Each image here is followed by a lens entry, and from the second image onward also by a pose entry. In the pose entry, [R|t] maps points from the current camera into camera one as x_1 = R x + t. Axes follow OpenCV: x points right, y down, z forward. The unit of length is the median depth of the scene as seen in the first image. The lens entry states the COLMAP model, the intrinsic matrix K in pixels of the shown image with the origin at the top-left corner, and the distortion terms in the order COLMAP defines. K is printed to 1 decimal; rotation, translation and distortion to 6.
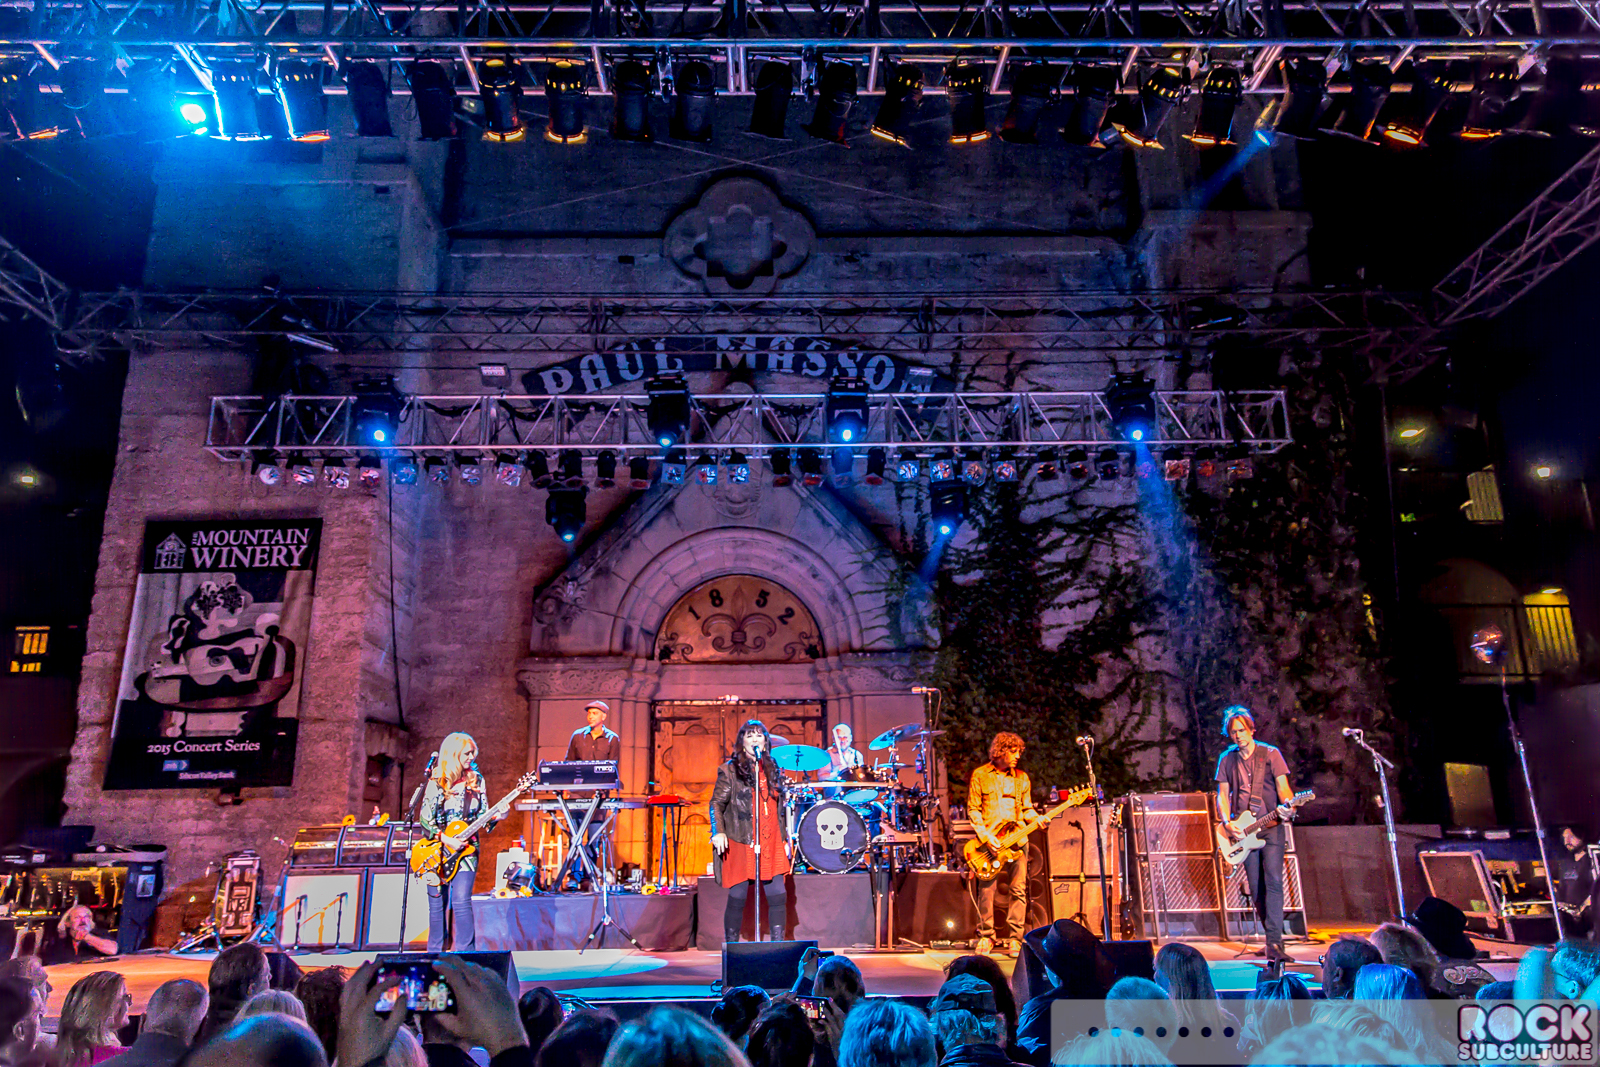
lens RADIAL K [[1110.0, 0, 798.3], [0, 1110.0, 536.6], [0, 0, 1]] dist [0.018728, -0.005586]
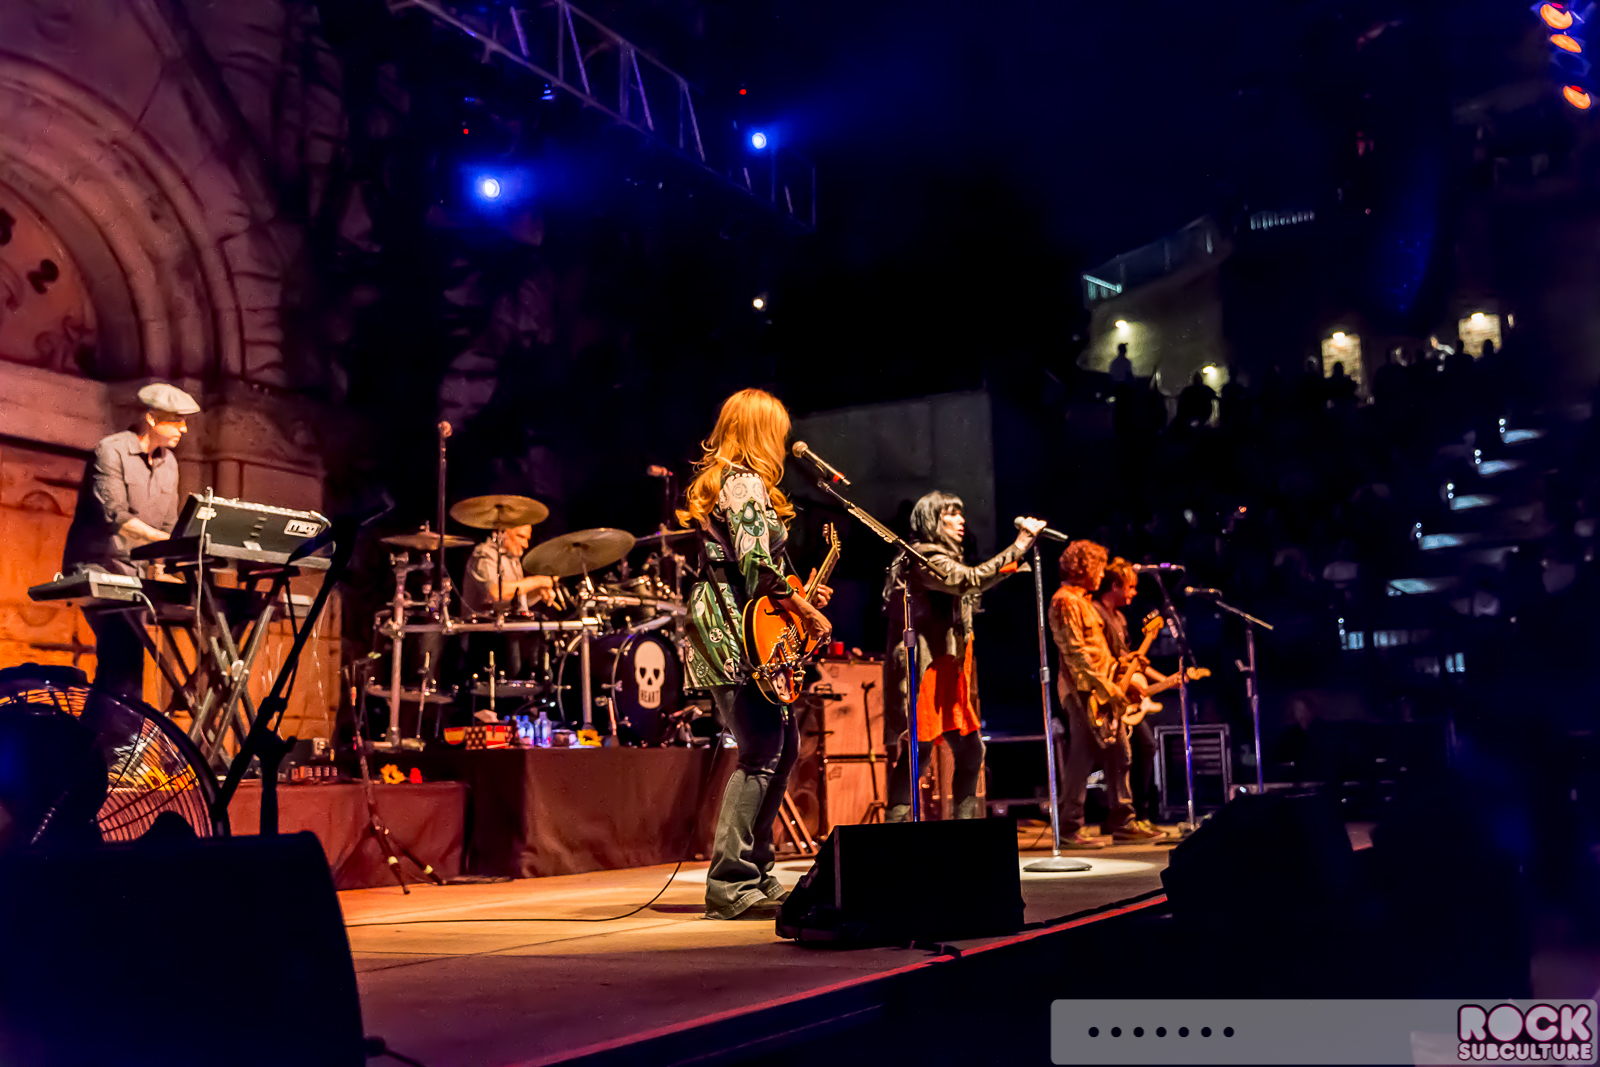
lens RADIAL K [[1692.3, 0, 800.0], [0, 1692.3, 533.5], [0, 0, 1]] dist [0.007891, 0.009999]
pose [[0.485492, 0.127102, 0.864952, -0.554344], [-0.215989, 0.976143, -0.022208, 0.146324], [-0.847140, -0.176039, 0.501362, 0.374398]]
